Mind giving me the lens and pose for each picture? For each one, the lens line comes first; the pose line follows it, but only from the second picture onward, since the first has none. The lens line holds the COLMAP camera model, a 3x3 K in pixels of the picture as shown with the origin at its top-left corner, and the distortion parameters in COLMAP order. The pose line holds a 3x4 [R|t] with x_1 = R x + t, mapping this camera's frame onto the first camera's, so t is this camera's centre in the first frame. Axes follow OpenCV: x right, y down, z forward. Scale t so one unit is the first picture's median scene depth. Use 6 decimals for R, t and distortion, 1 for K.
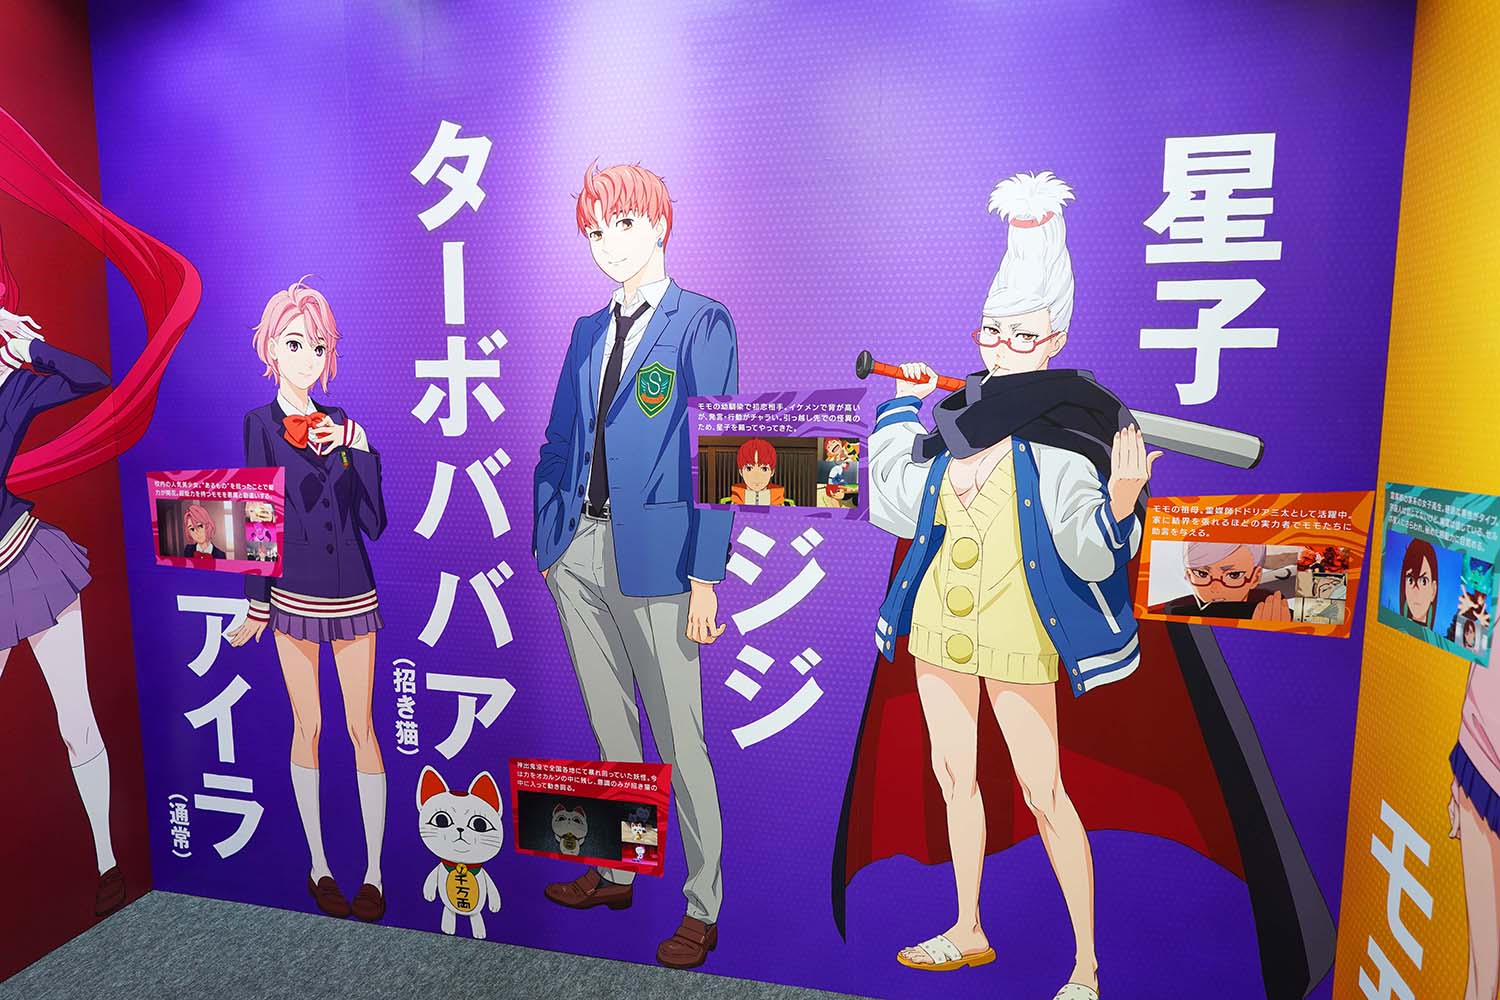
lens RADIAL K [[937.1, 0, 749.3], [0, 937.1, 502.8], [0, 0, 1]] dist [-0.014838, 0.012311]
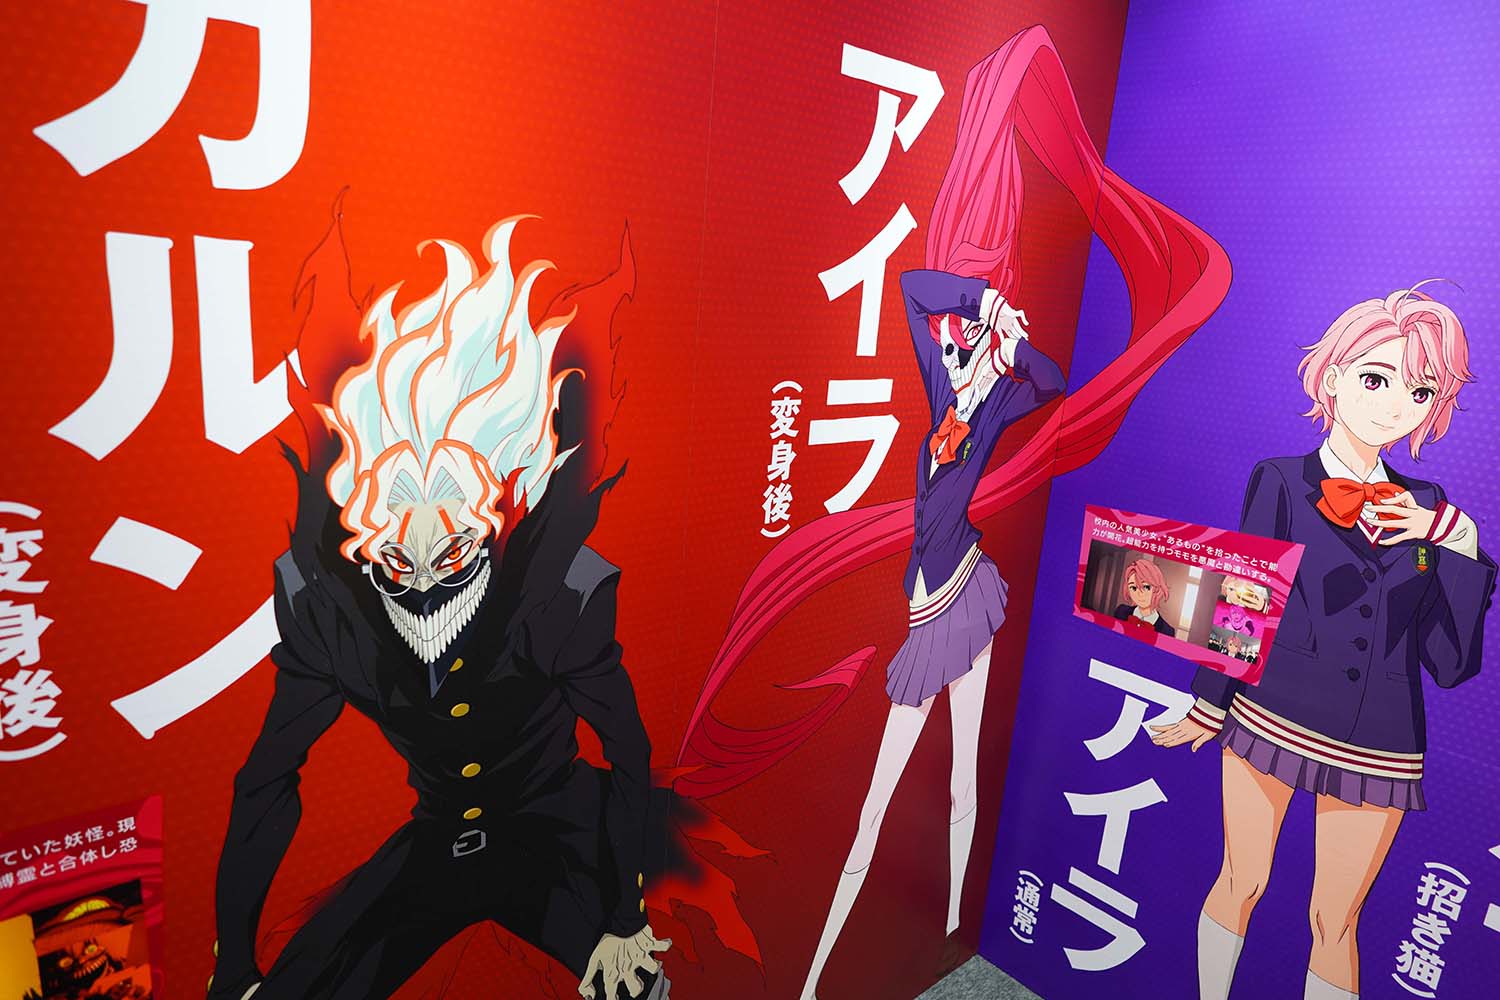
lens RADIAL K [[937.1, 0, 755.4], [0, 937.1, 502.9], [0, 0, 1]] dist [-0.014838, 0.012311]
pose [[0.819240, 0.195268, -0.539181, -0.491696], [-0.145488, 0.980251, 0.133948, -0.110987], [0.554688, -0.031291, 0.831470, 0.187114]]
